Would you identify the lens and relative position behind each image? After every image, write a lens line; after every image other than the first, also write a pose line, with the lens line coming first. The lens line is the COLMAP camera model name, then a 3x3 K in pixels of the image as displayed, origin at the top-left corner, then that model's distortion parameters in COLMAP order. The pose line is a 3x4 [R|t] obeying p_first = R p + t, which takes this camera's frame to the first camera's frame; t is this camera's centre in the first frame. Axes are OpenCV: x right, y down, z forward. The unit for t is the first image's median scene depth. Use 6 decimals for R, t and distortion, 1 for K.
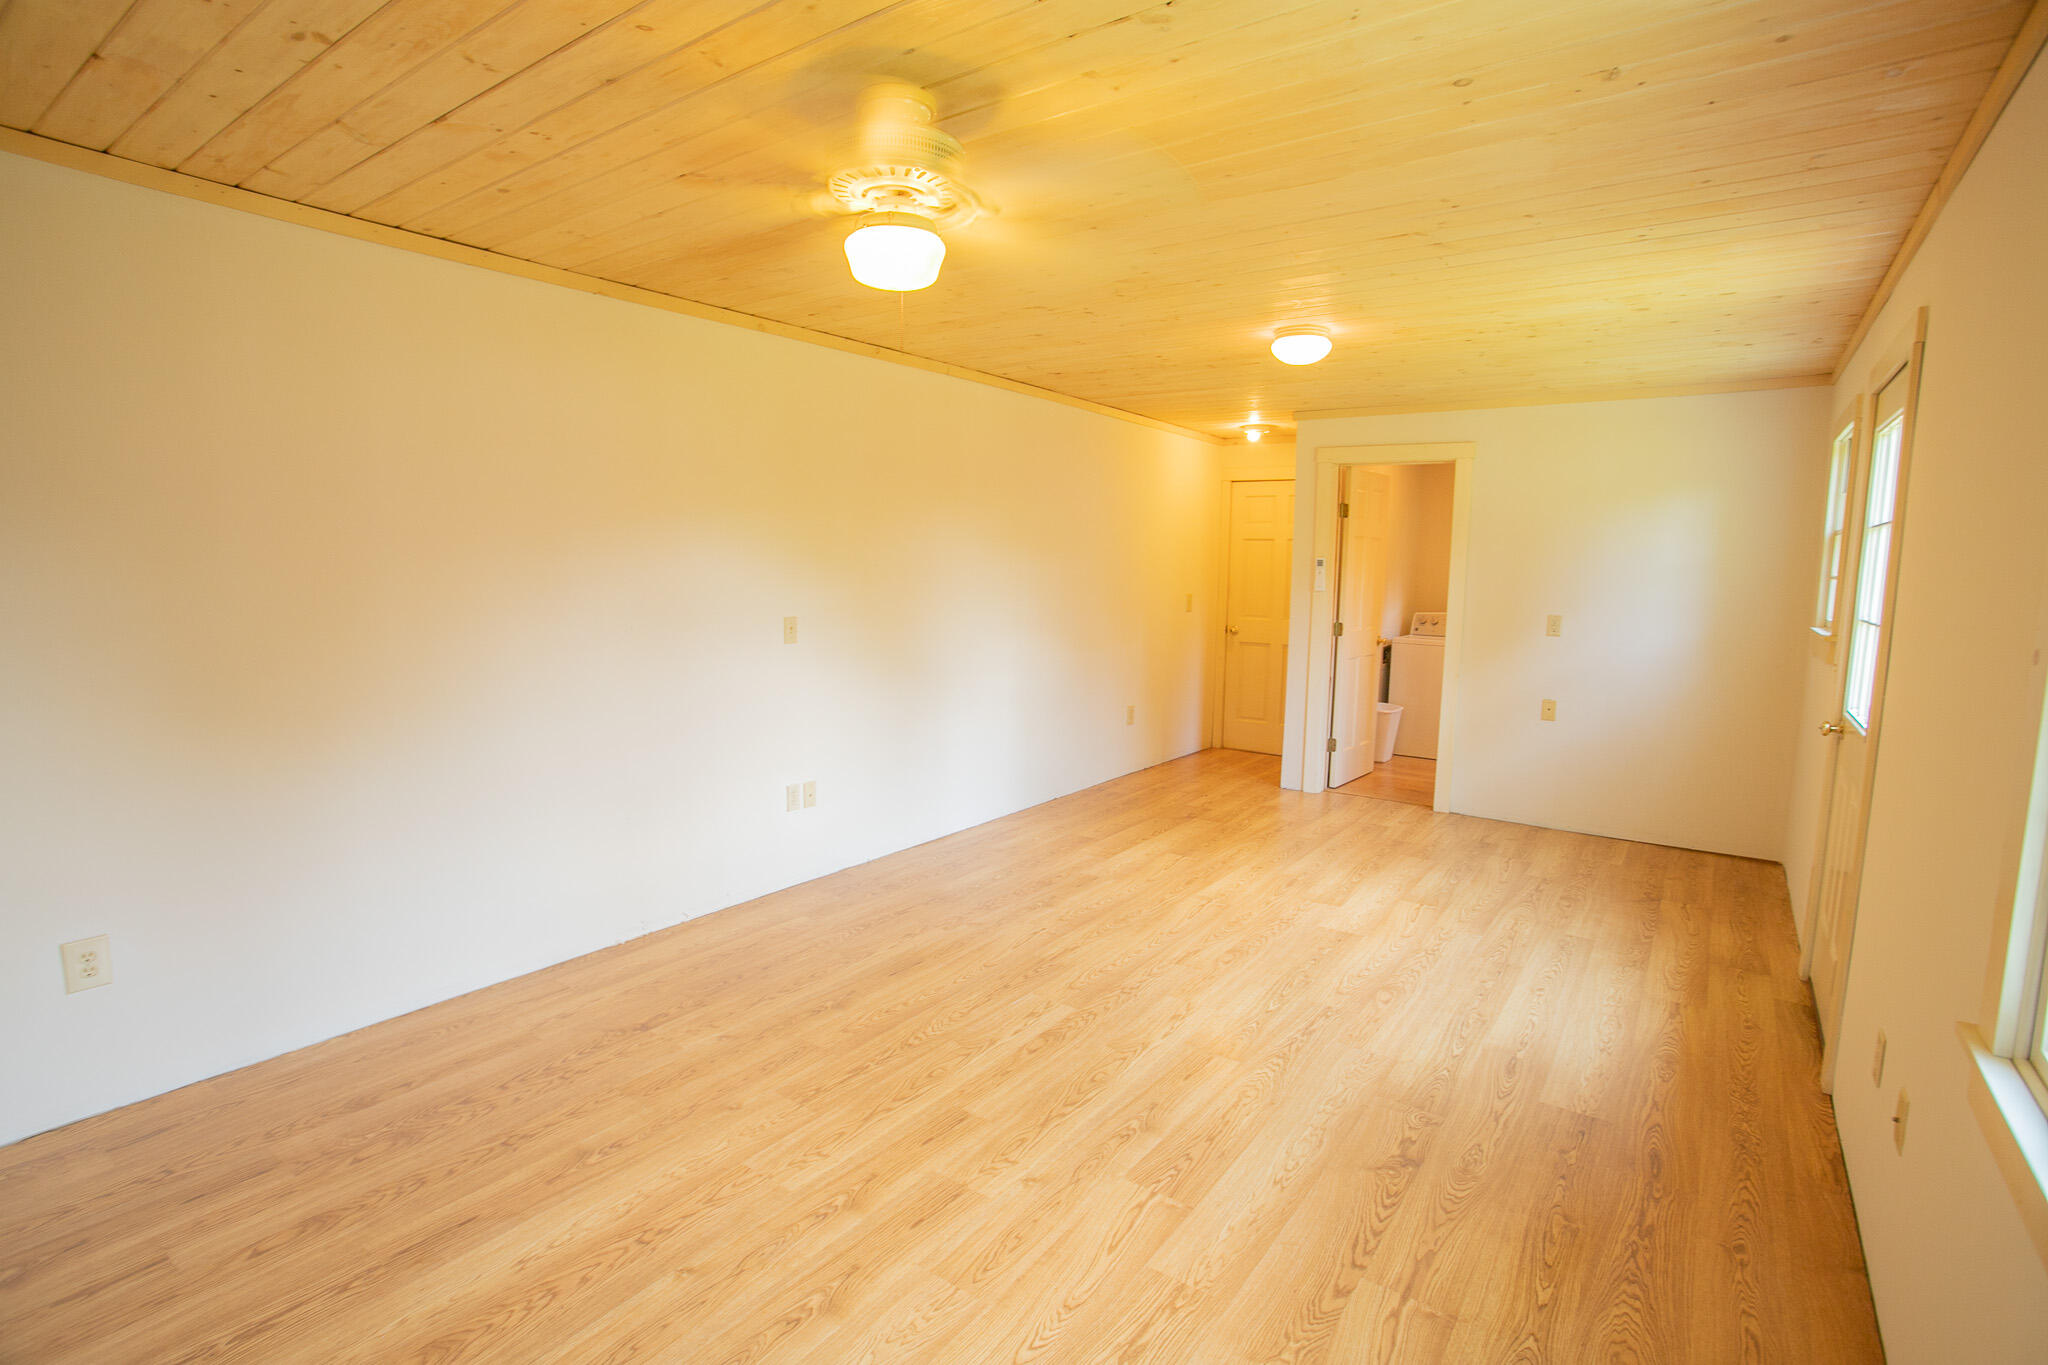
lens RADIAL K [[982.5, 0, 1020.6], [0, 982.5, 682.6], [0, 0, 1]] dist [-0.035103, 0.011708]
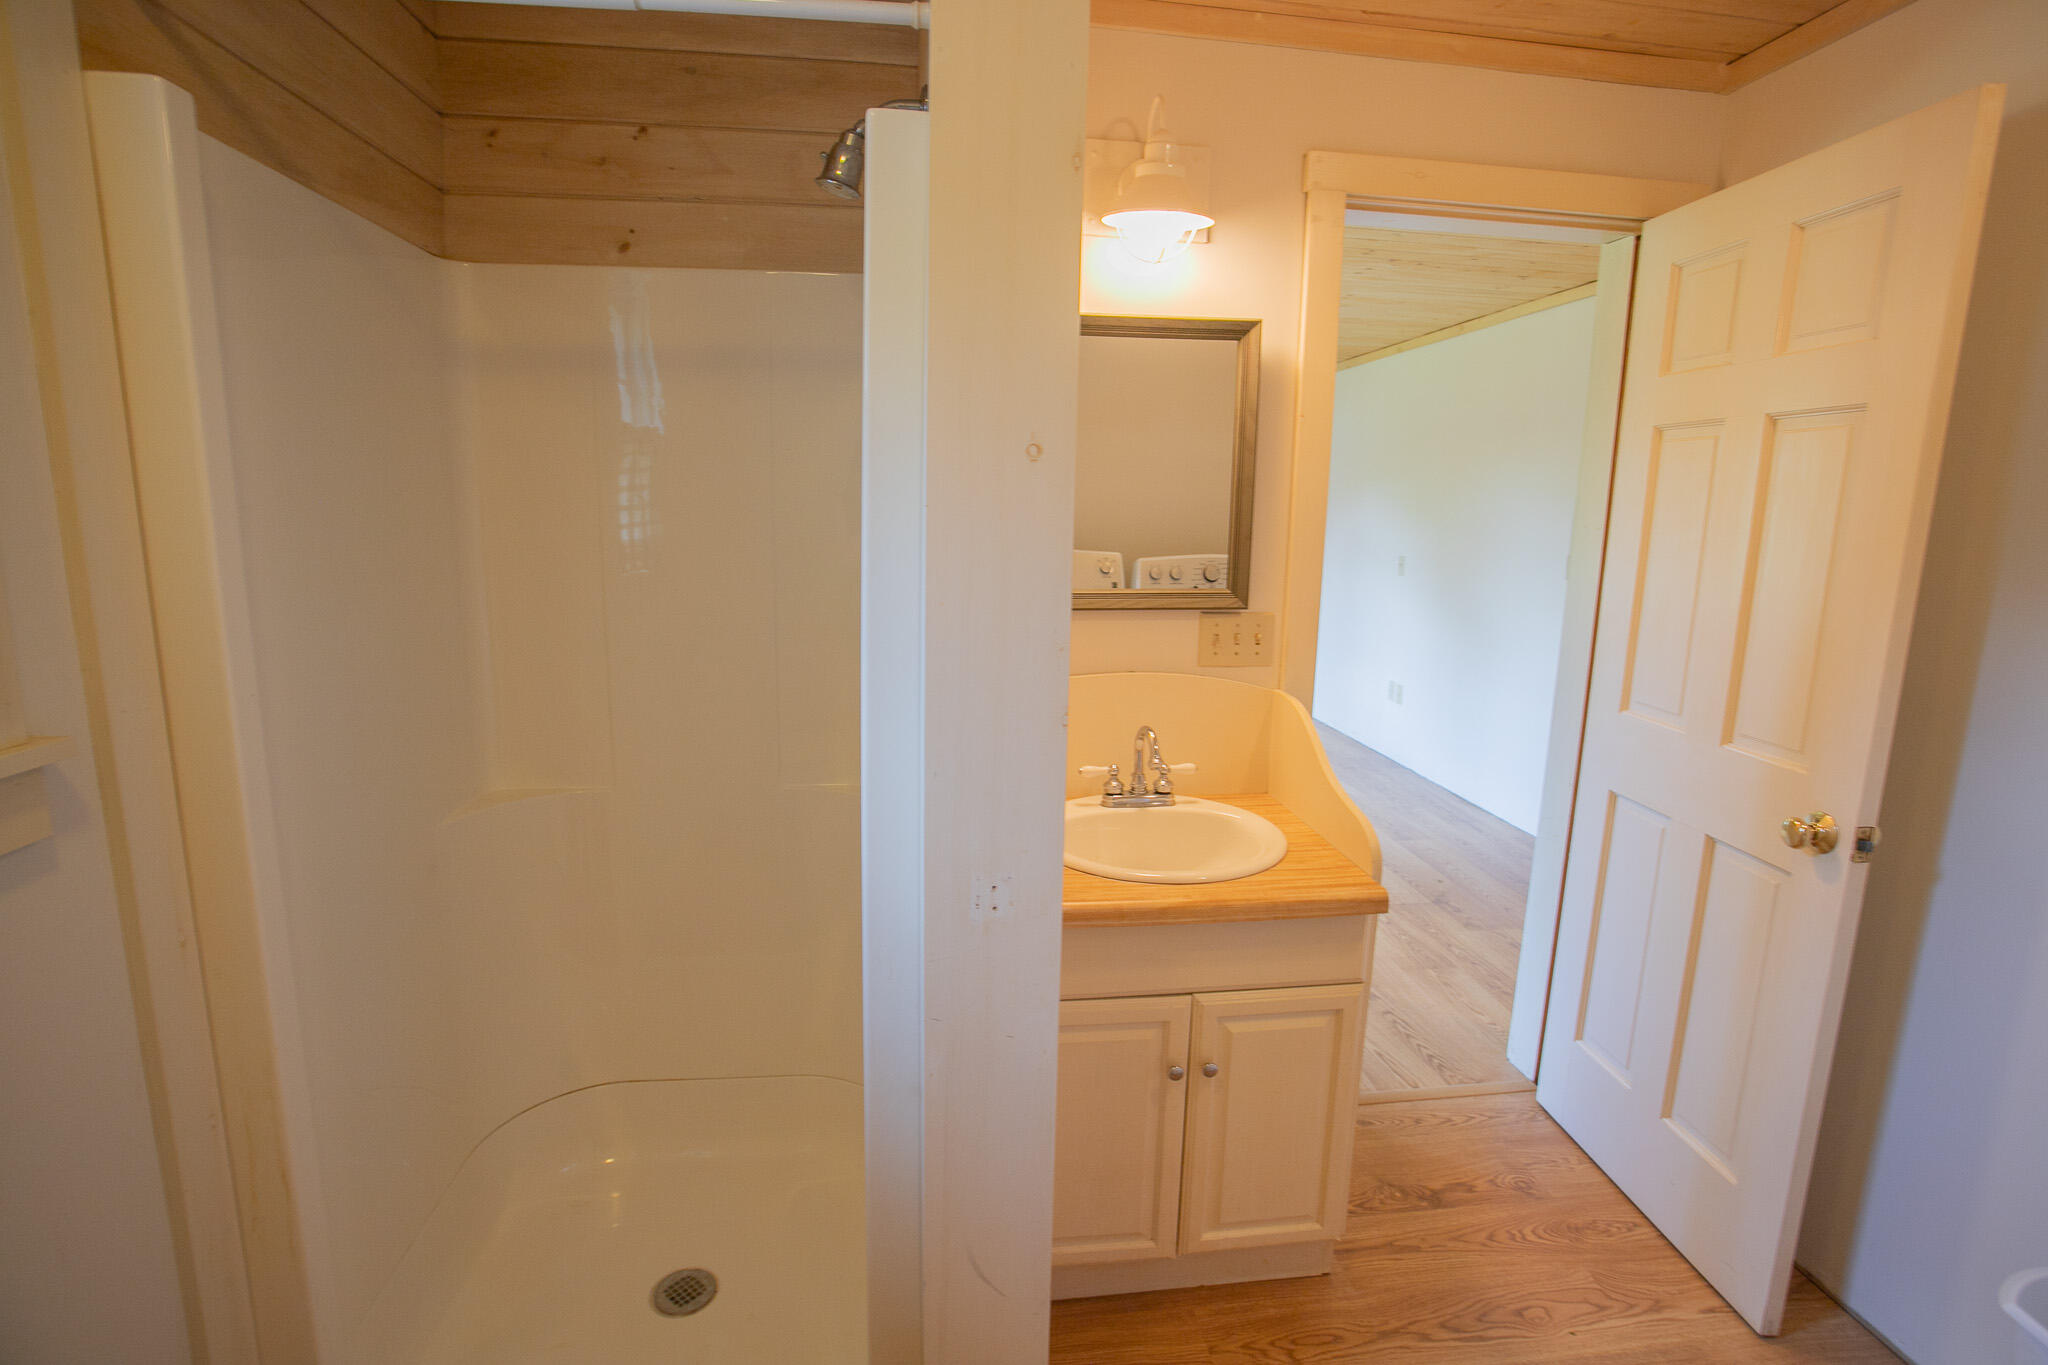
lens RADIAL K [[982.5, 0, 1029.0], [0, 982.5, 681.7], [0, 0, 1]] dist [-0.035103, 0.011708]
pose [[-0.727709, 0.099908, -0.678571, 0.883014], [-0.112024, 0.958737, 0.261294, -0.160812], [0.676676, 0.266162, -0.686489, 1.337152]]
